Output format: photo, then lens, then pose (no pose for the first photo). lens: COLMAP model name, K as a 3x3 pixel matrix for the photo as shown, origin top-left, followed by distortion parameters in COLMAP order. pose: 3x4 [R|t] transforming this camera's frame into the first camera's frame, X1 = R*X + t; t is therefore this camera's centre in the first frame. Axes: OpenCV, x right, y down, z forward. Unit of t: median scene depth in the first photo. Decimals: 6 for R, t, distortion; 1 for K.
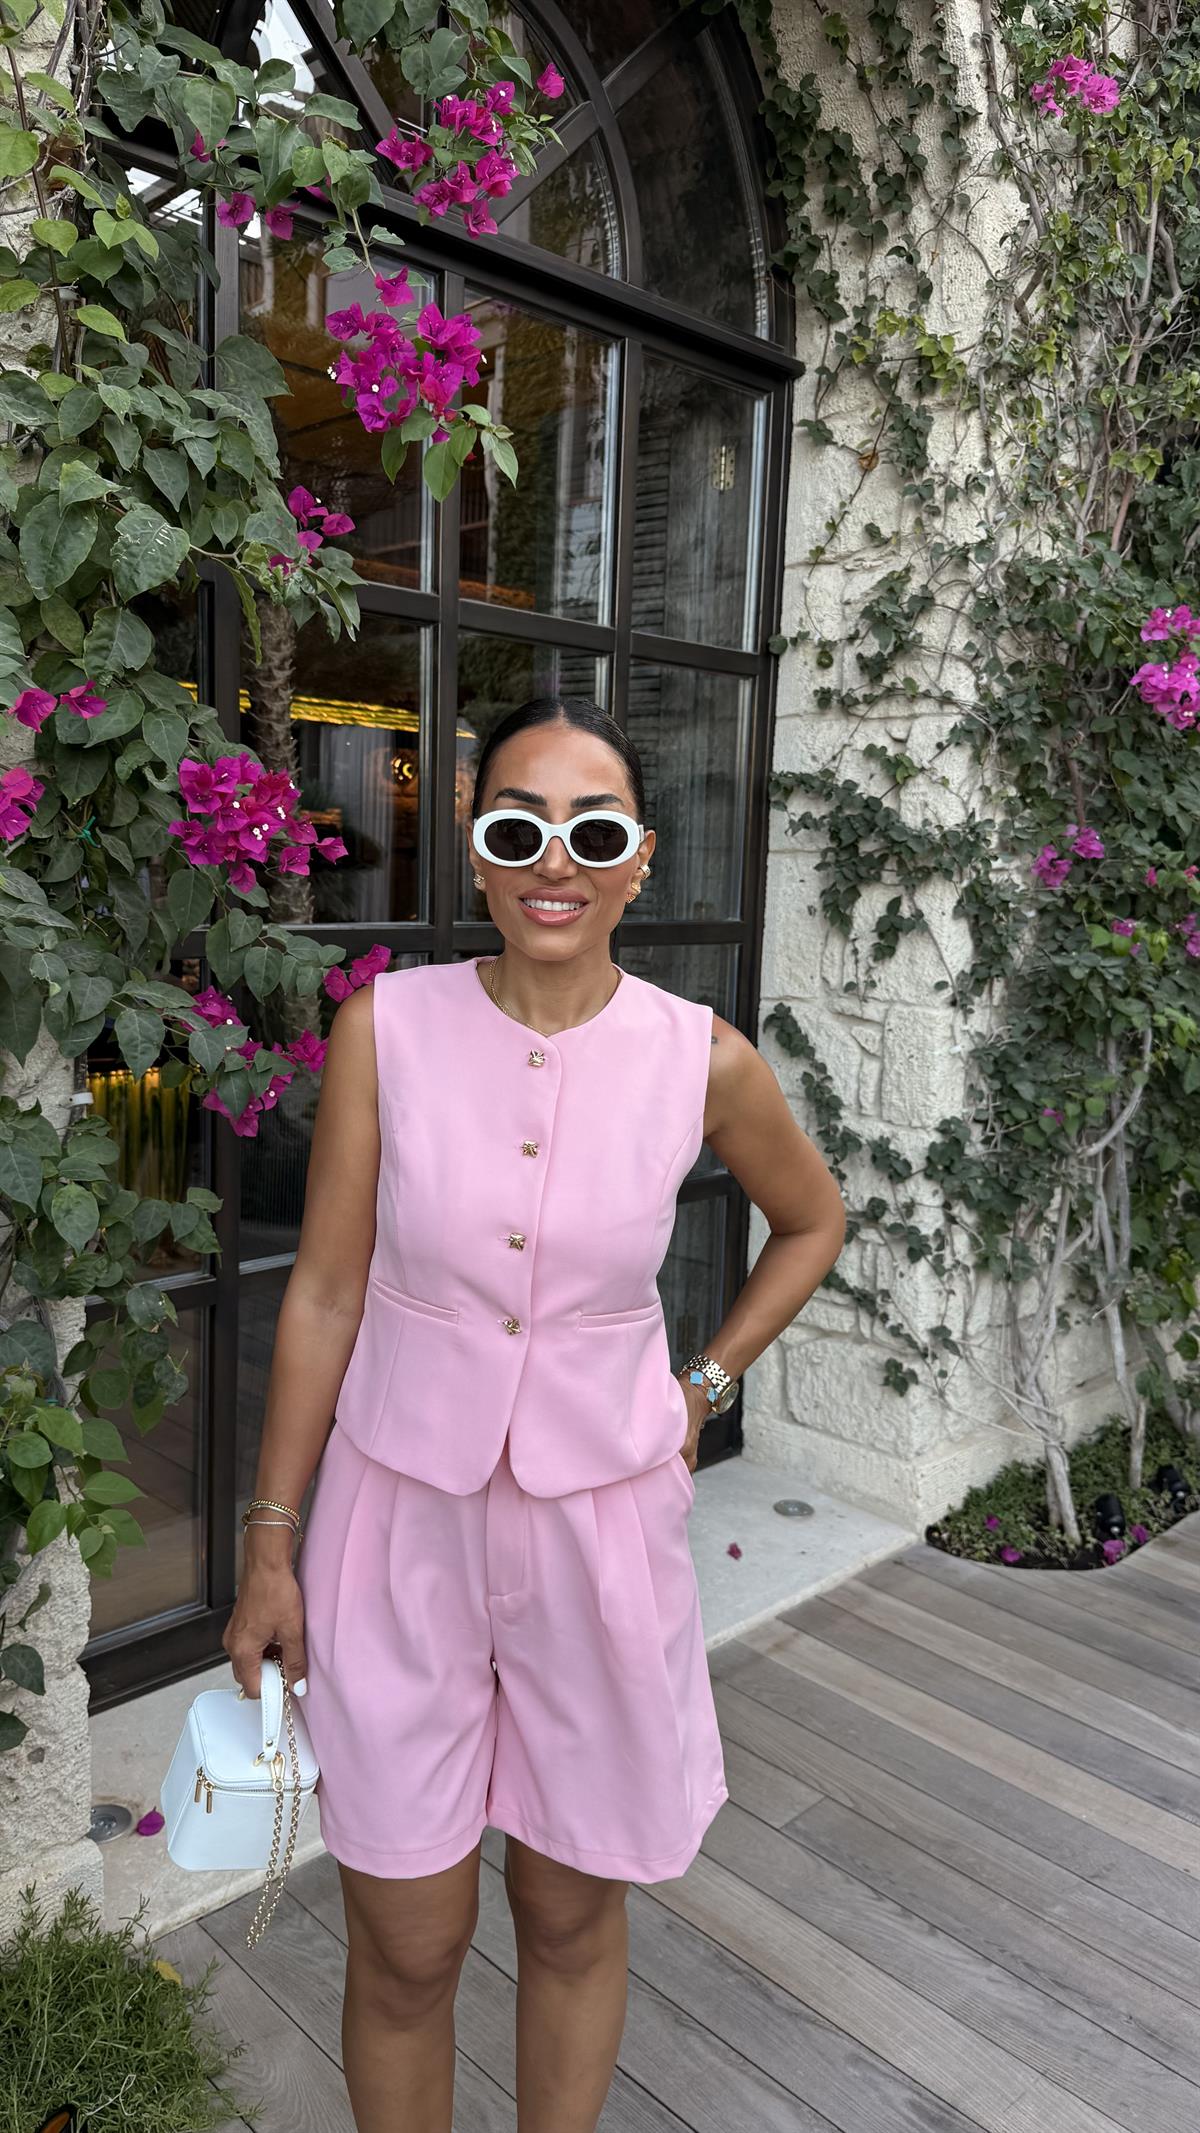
lens RADIAL K [[1494.0, 0, 582.6], [0, 1494.0, 1056.6], [0, 0, 1]] dist [0.077517, -0.113809]
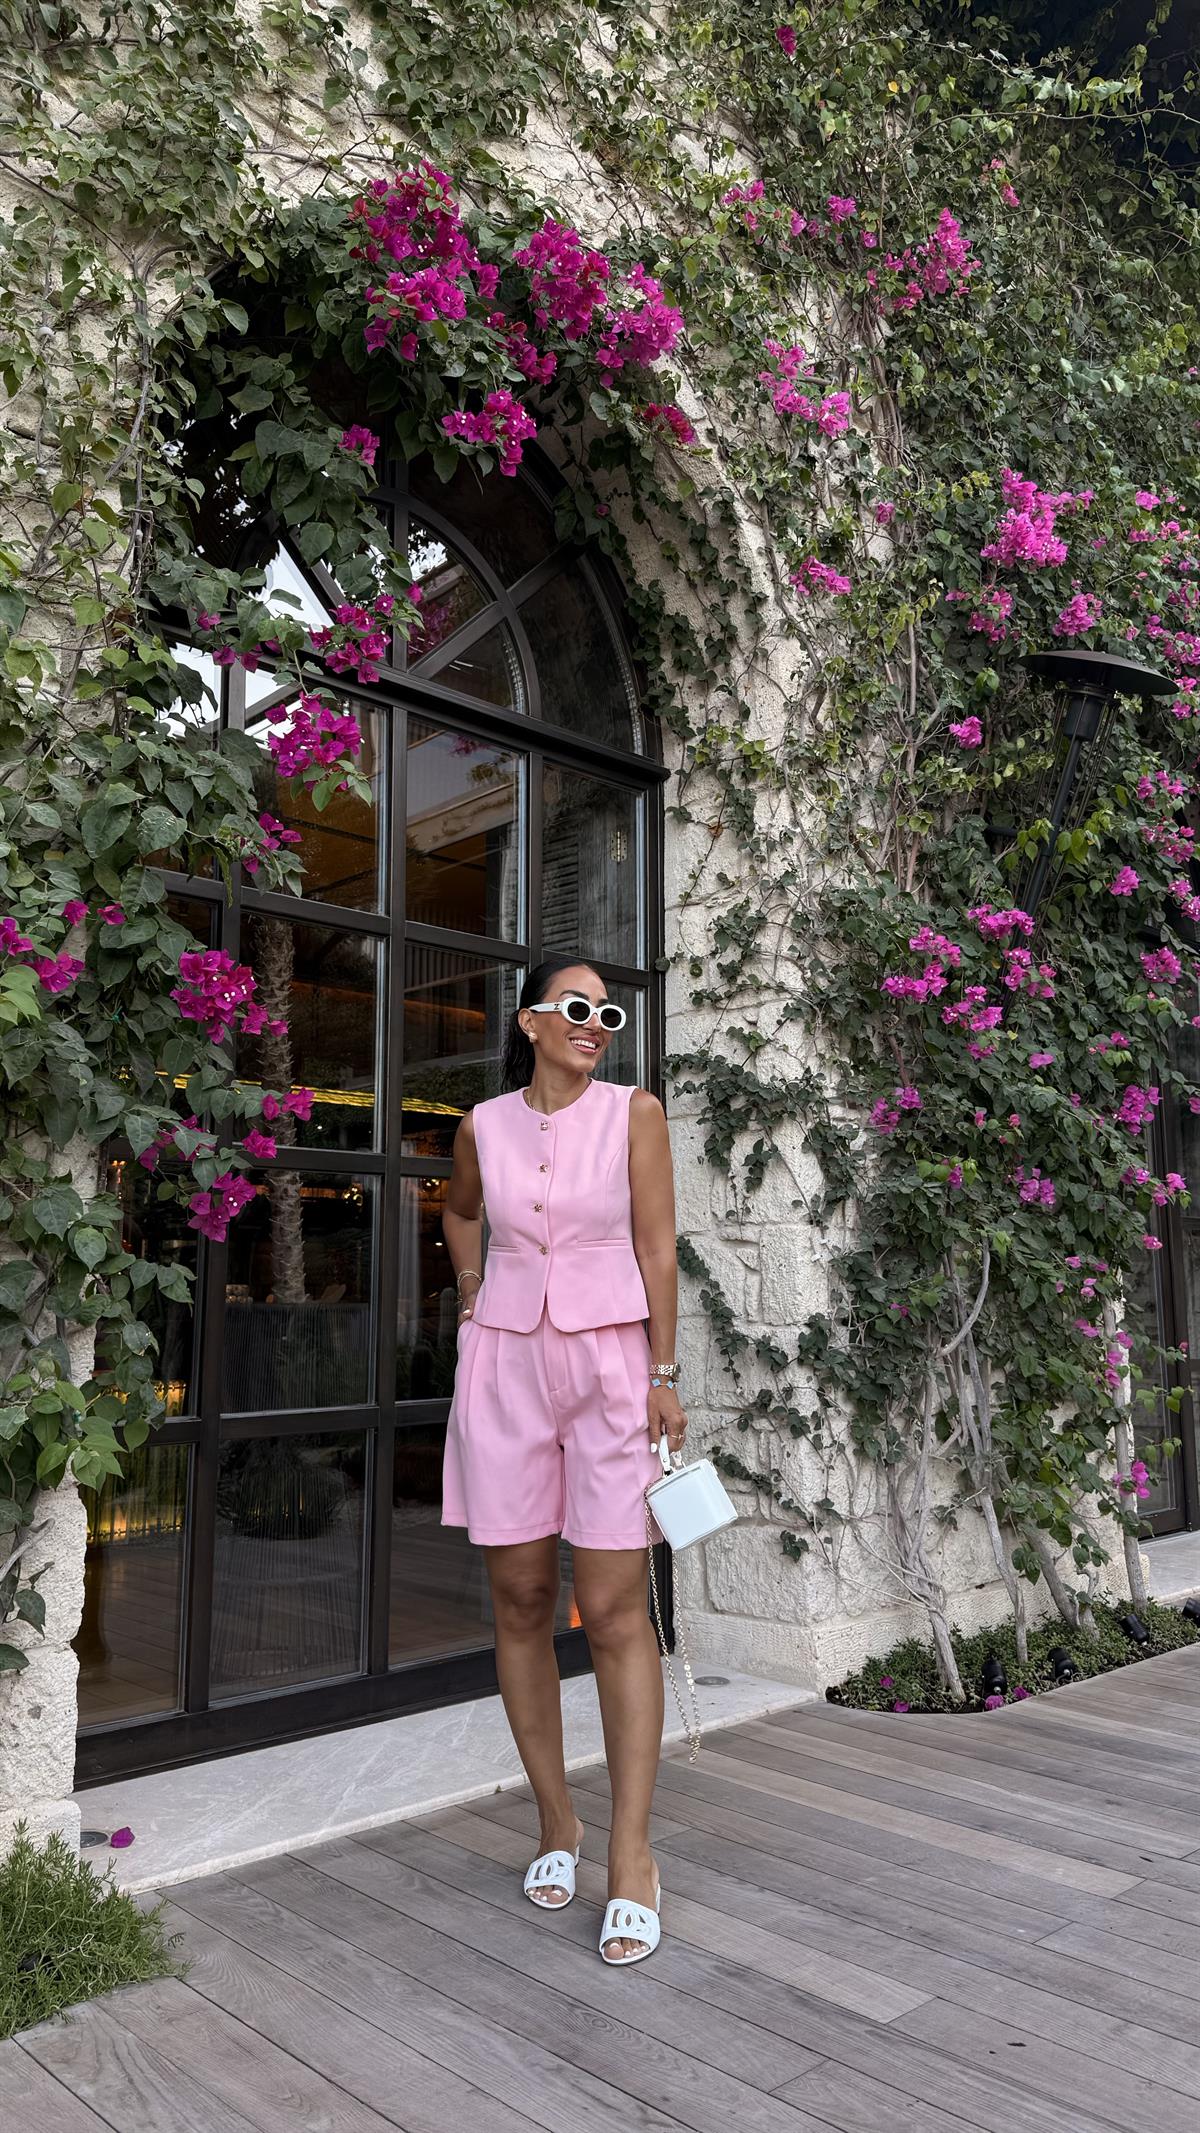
lens RADIAL K [[1485.3, 0, 598.8], [0, 1485.3, 1071.5], [0, 0, 1]] dist [0.142741, -0.217828]
pose [[0.999132, -0.038554, -0.015745, 0.096498], [0.032509, 0.958346, -0.283754, 0.192824], [0.026029, 0.282996, 0.958768, -0.229263]]
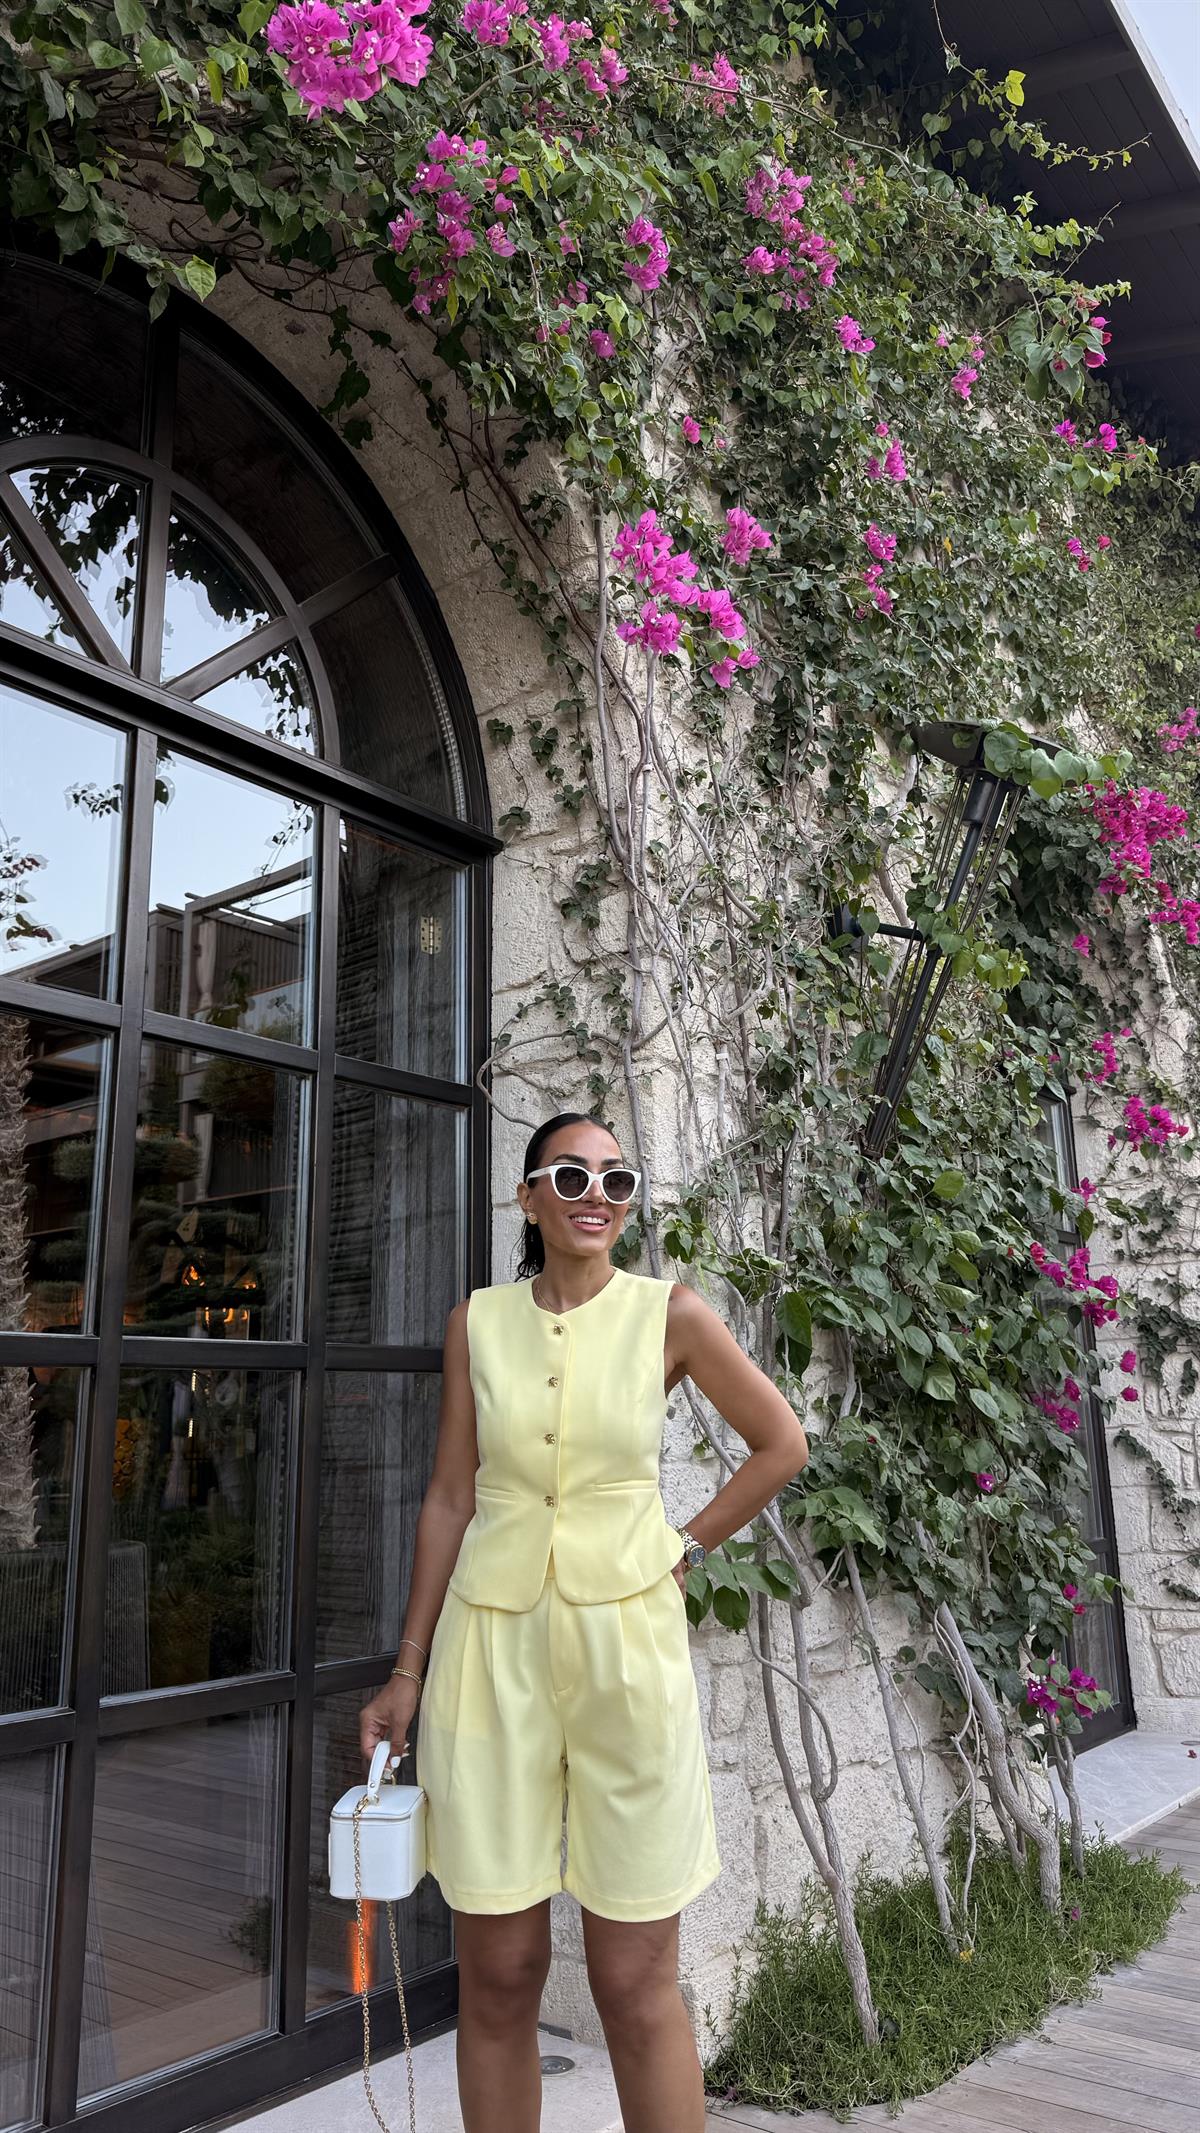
lens RADIAL K [[1498.2, 0, 600.0], [0, 1498.2, 1066.5], [0, 0, 1]] dist [0.171394, -0.332724]
pose [[0.991814, -0.026543, 0.124900, -0.727154], [0.070415, 0.929677, -0.361582, 0.184729], [-0.106519, 0.367417, 0.923936, -0.773241]]
